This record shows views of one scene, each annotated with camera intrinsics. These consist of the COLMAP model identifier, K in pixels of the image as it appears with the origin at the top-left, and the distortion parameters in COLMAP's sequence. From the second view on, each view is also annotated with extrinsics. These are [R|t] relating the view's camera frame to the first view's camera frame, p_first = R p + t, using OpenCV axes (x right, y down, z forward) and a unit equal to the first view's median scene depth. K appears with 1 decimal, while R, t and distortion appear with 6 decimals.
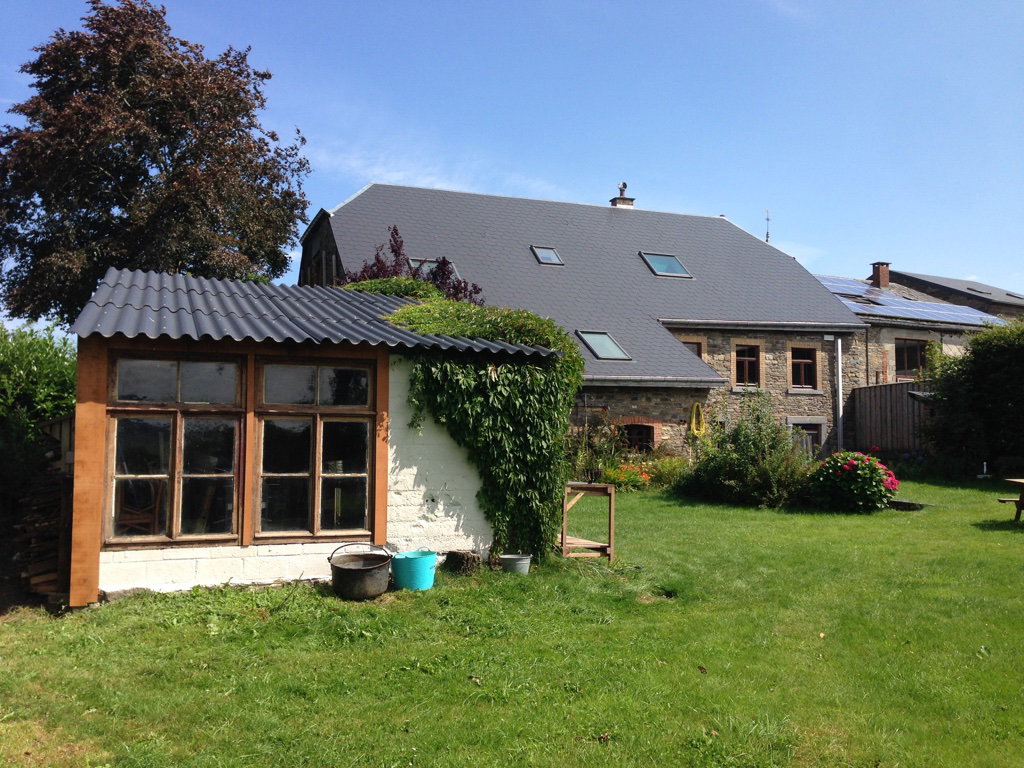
lens RADIAL K [[919.0, 0, 510.8], [0, 919.0, 378.5], [0, 0, 1]] dist [0.076807, -0.002532]
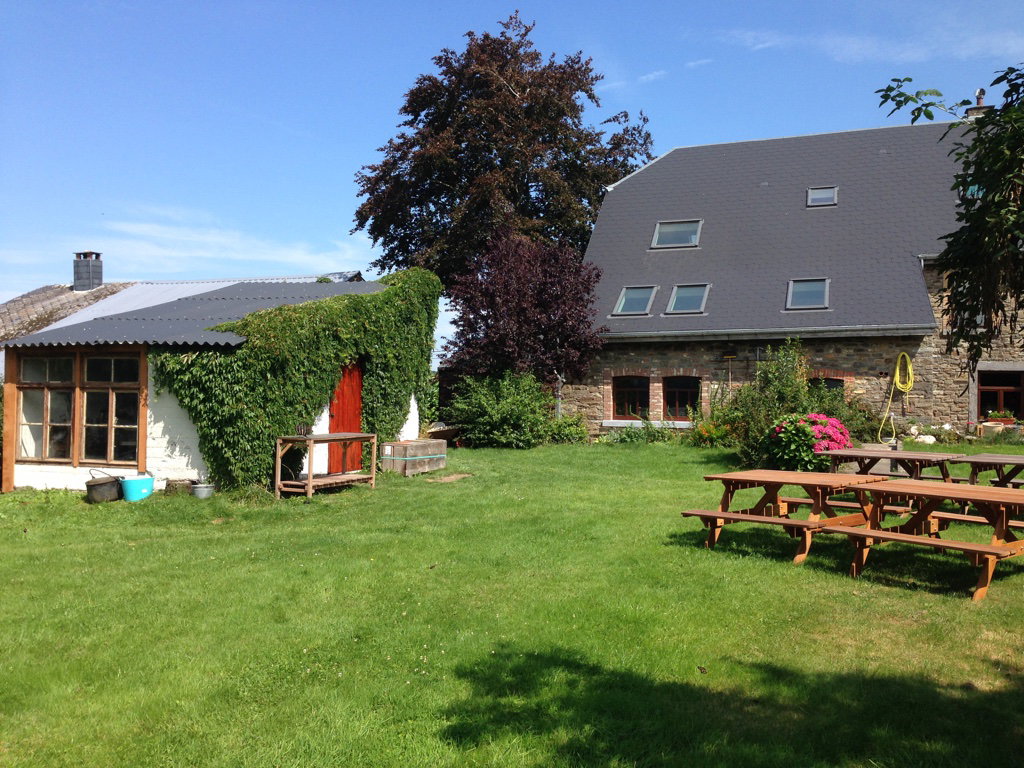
lens RADIAL K [[919.0, 0, 510.8], [0, 919.0, 378.5], [0, 0, 1]] dist [0.076807, -0.002532]
pose [[0.767970, -0.006751, -0.640451, 0.486246], [0.046395, 0.997904, 0.045114, -0.006556], [0.638804, -0.064360, 0.766673, 0.074358]]
